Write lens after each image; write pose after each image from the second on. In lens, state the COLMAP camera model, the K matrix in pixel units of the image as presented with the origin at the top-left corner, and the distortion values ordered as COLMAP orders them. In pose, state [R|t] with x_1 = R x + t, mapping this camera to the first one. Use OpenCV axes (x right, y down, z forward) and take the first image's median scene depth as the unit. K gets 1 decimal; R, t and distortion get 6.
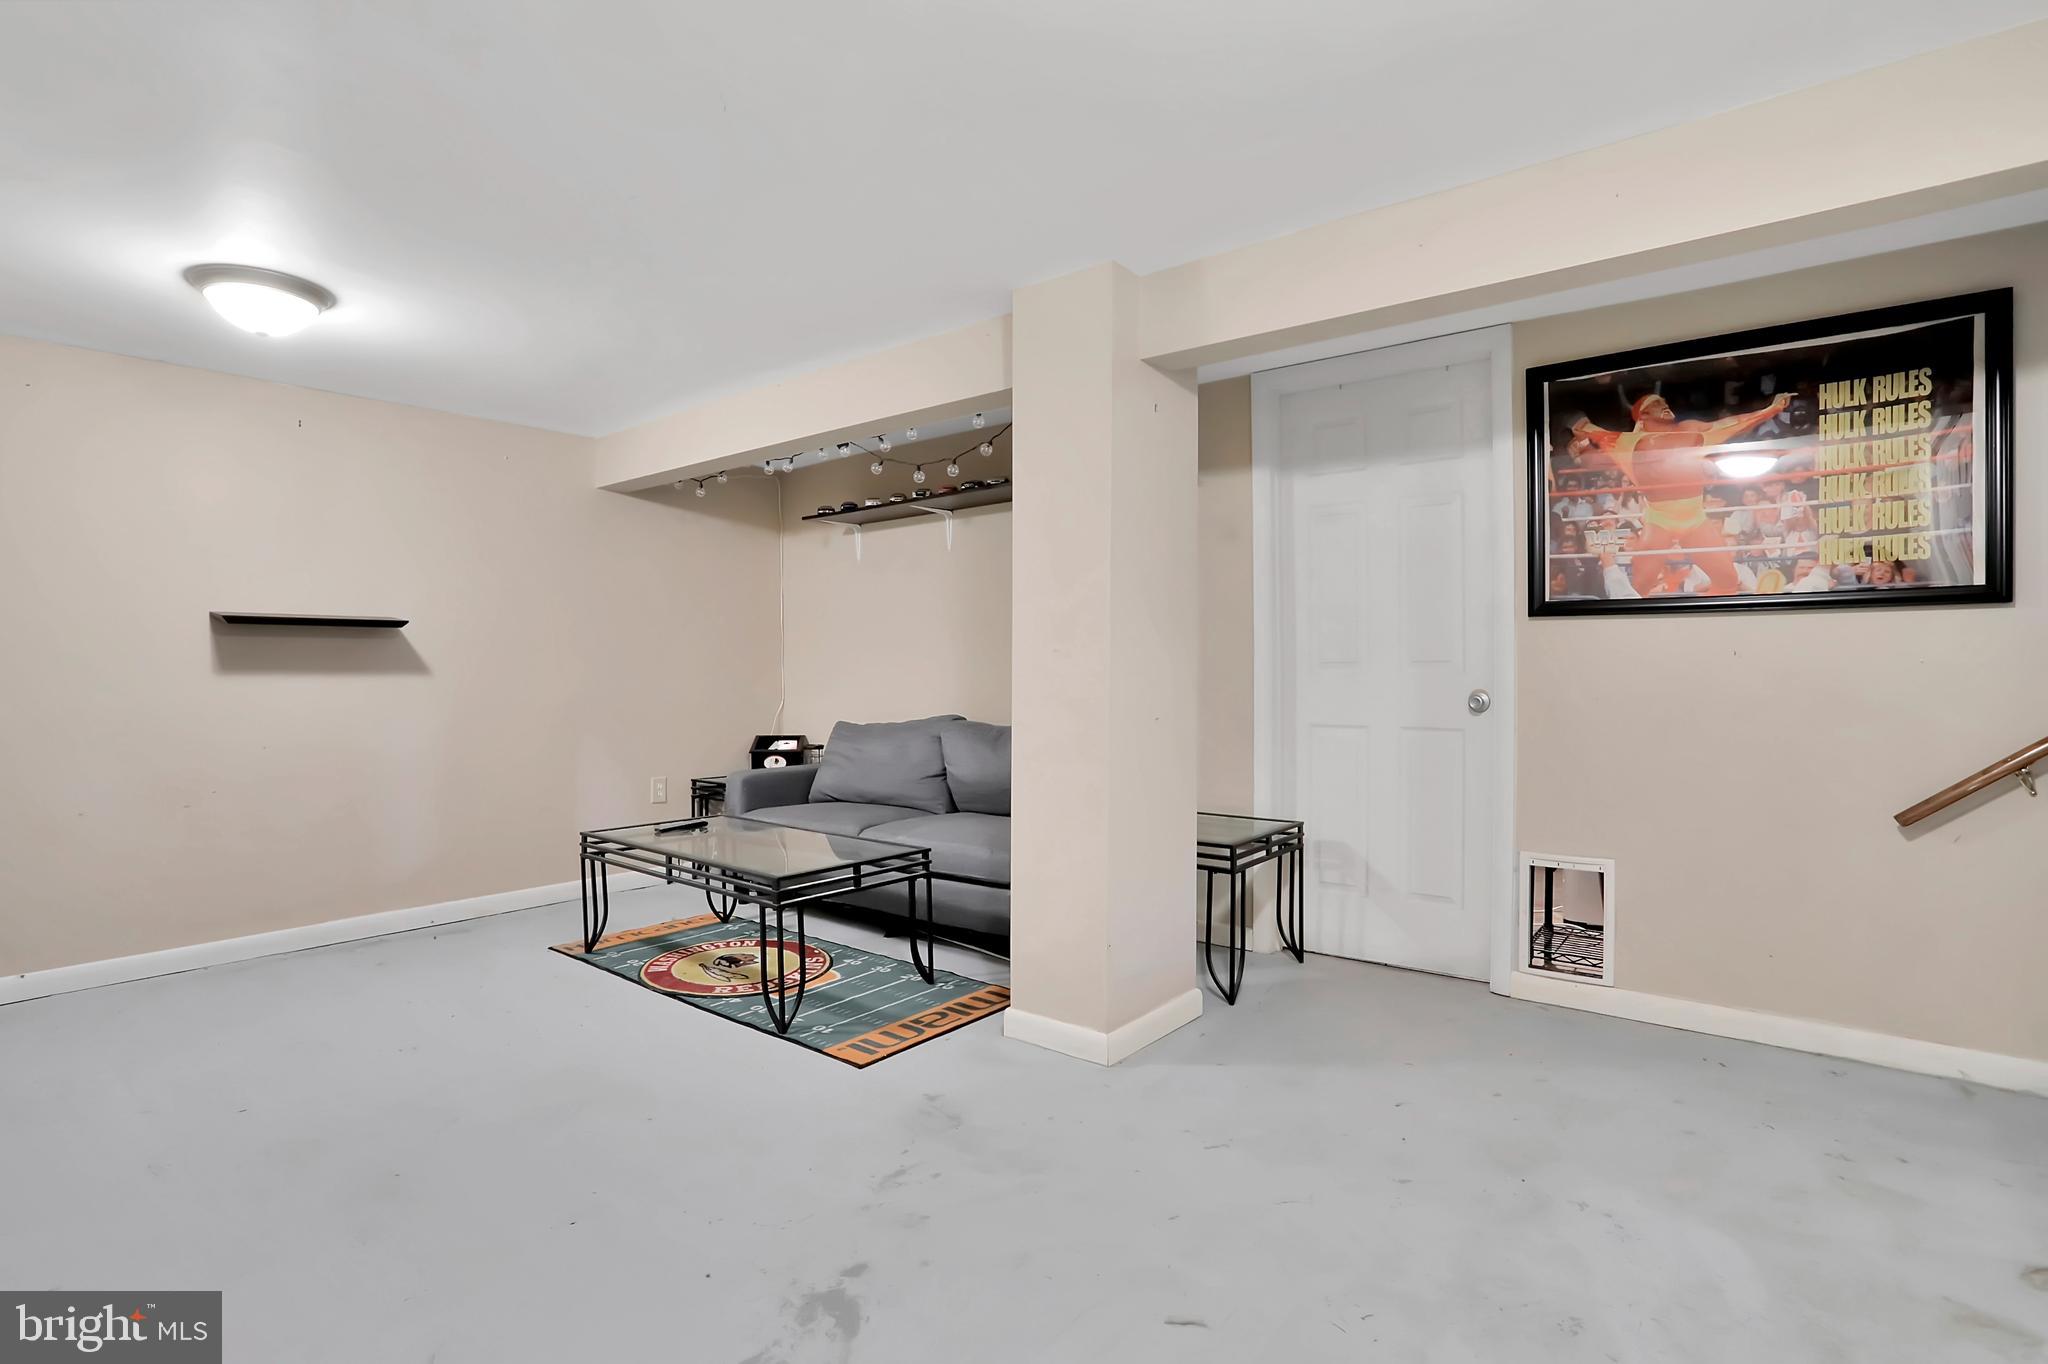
lens RADIAL K [[1012.6, 0, 1020.6], [0, 1012.6, 675.7], [0, 0, 1]] dist [-0.065102, 0.029154]
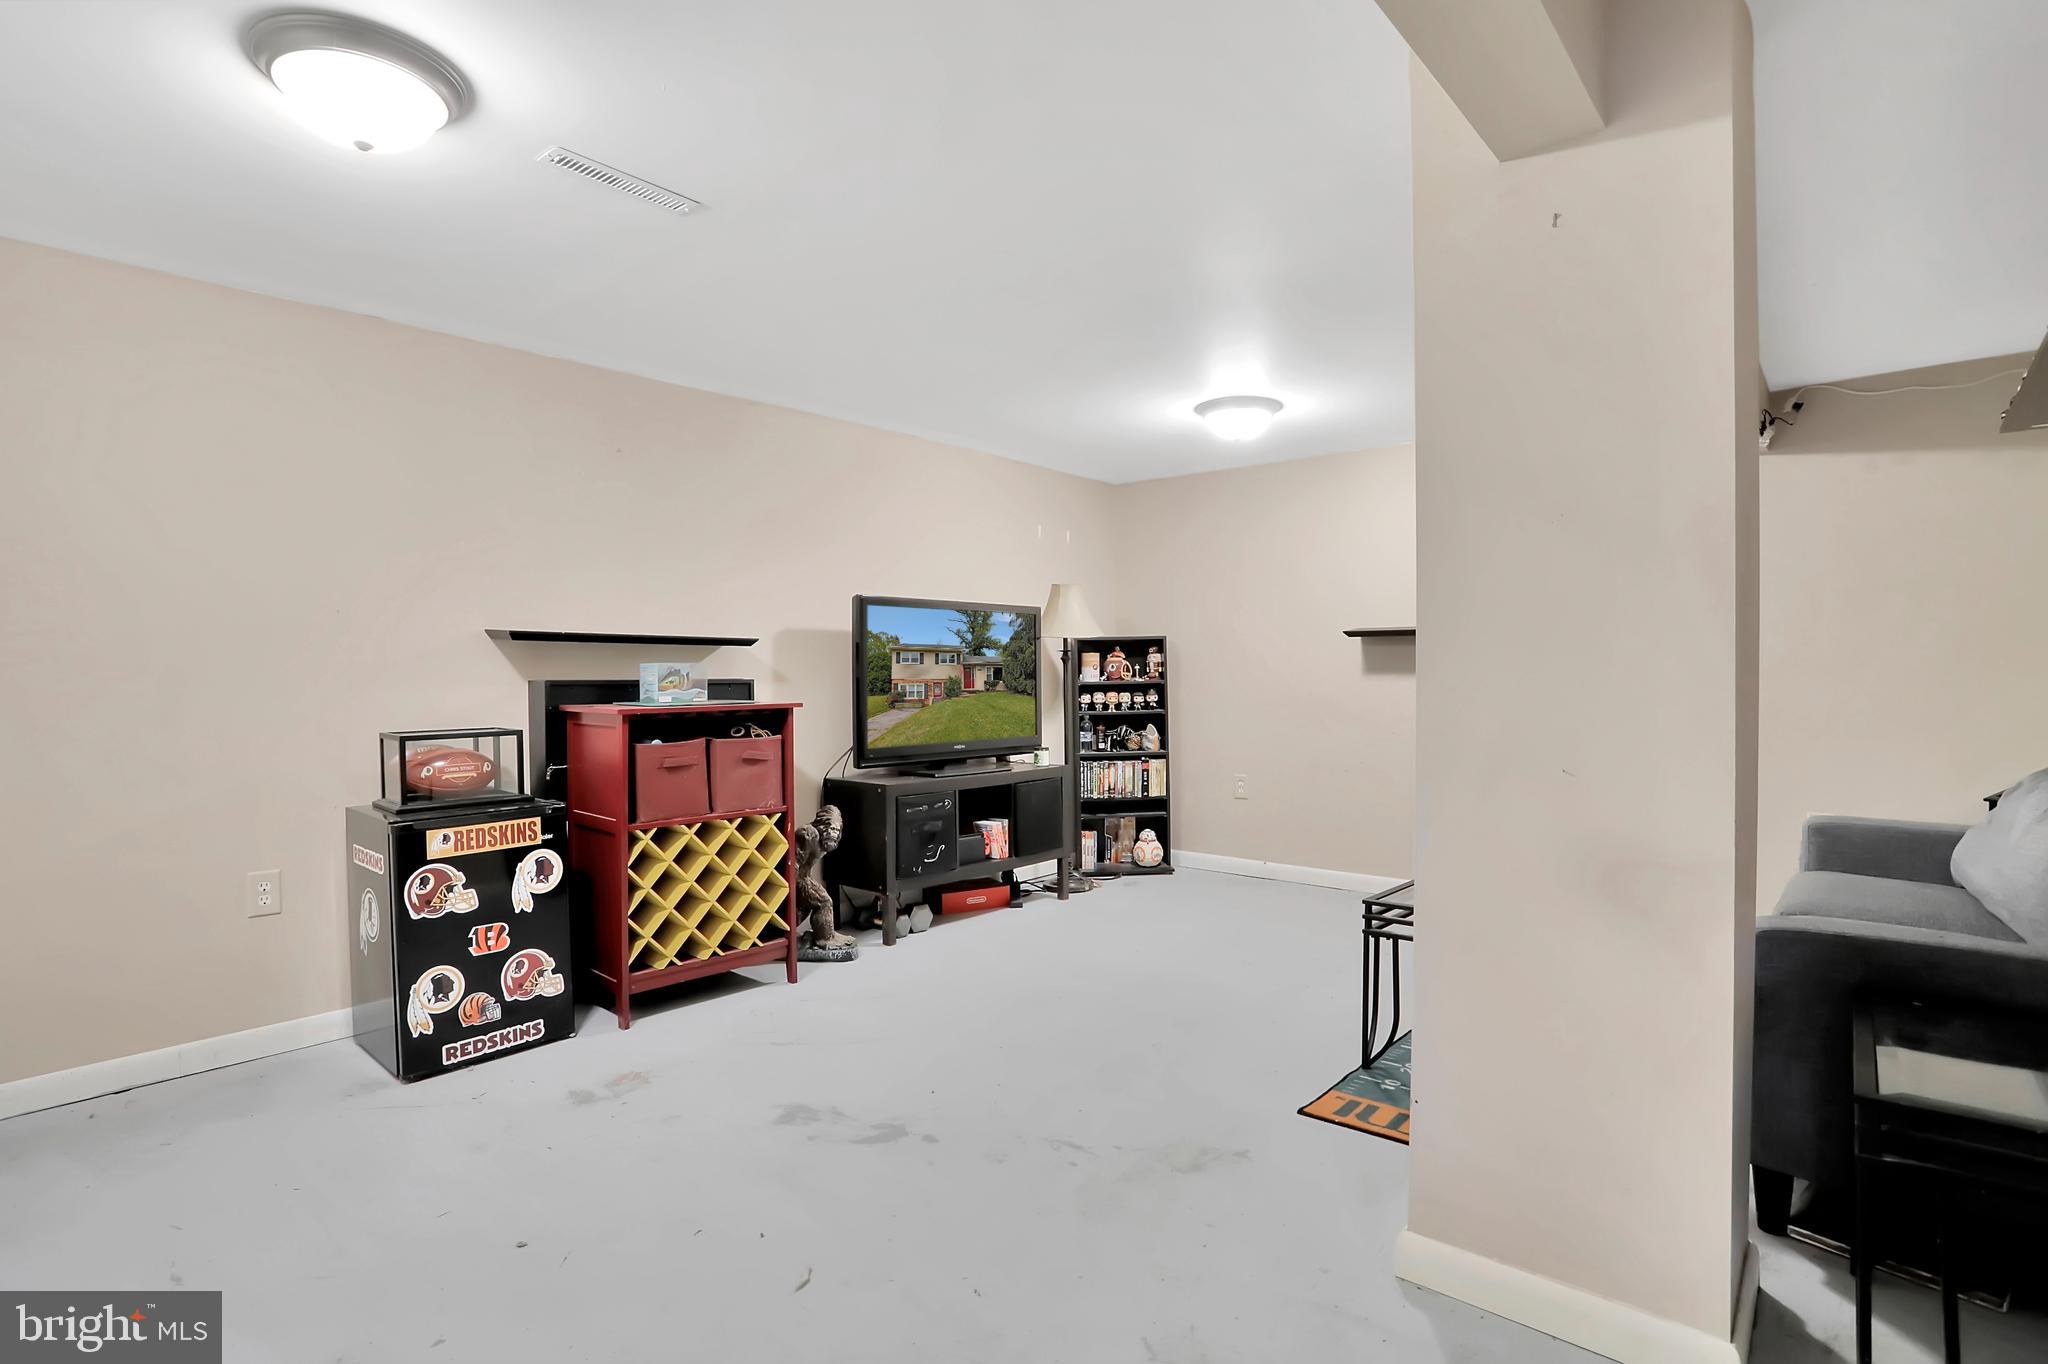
lens RADIAL K [[1012.6, 0, 1020.6], [0, 1012.6, 675.7], [0, 0, 1]] dist [-0.065102, 0.029154]
pose [[-0.024820, 0.021709, -0.999456, 0.613489], [-0.005347, 0.999747, 0.021848, -0.026948], [0.999678, 0.005887, -0.024697, 0.611181]]
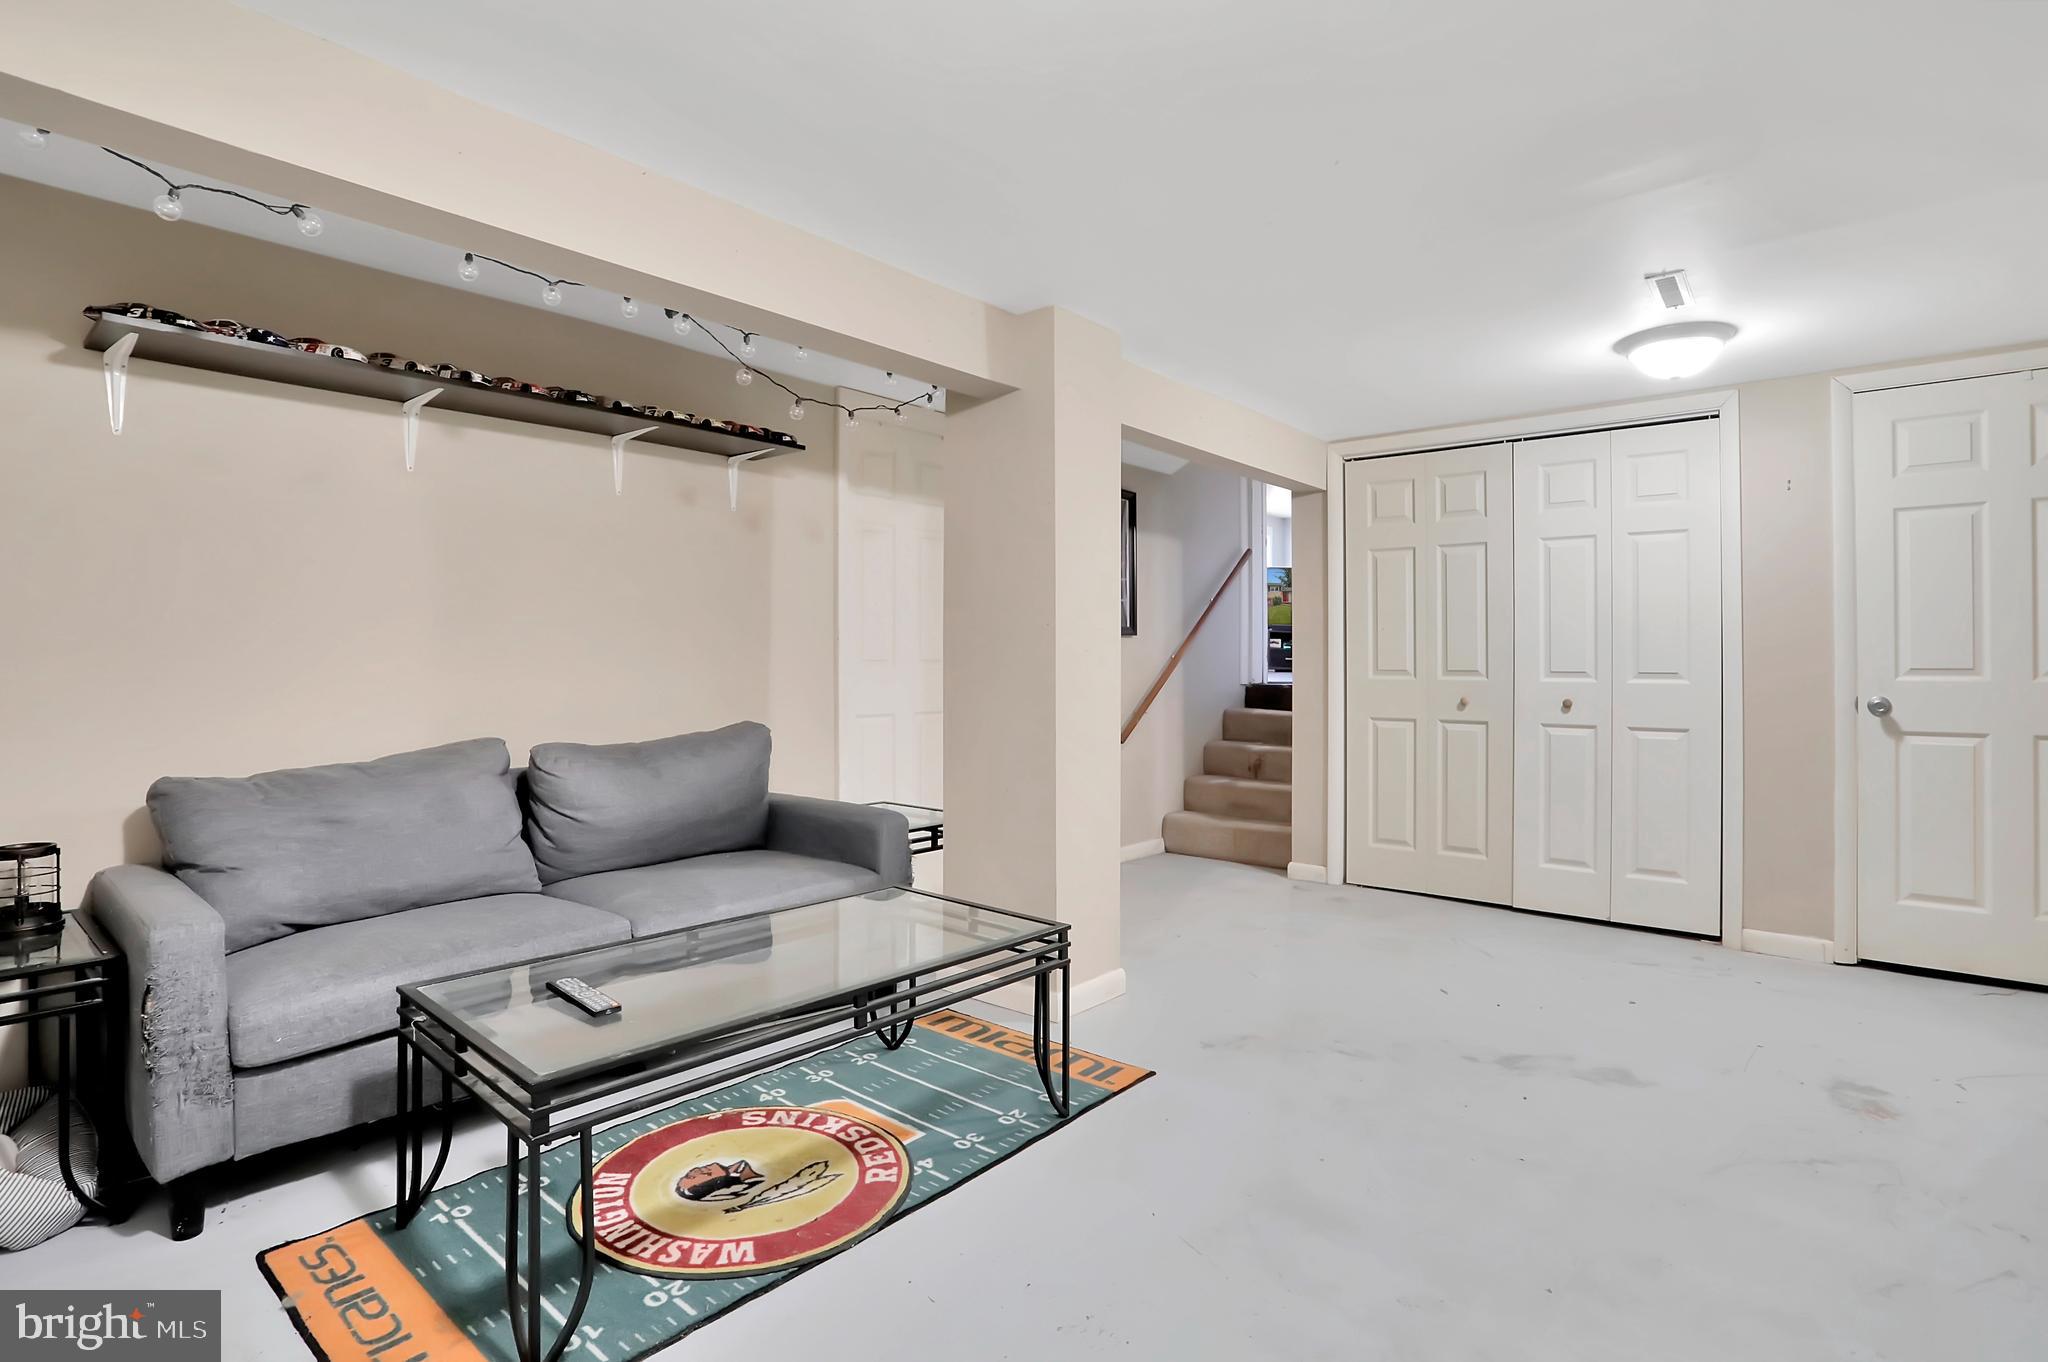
lens RADIAL K [[993.4, 0, 996.1], [0, 993.4, 669.3], [0, 0, 1]] dist [-0.047149, 0.019037]
pose [[0.011616, 0.011889, 0.999862, -0.916540], [-0.001495, 0.999928, -0.011873, 0.002686], [-0.999931, -0.001357, 0.011633, 0.920091]]
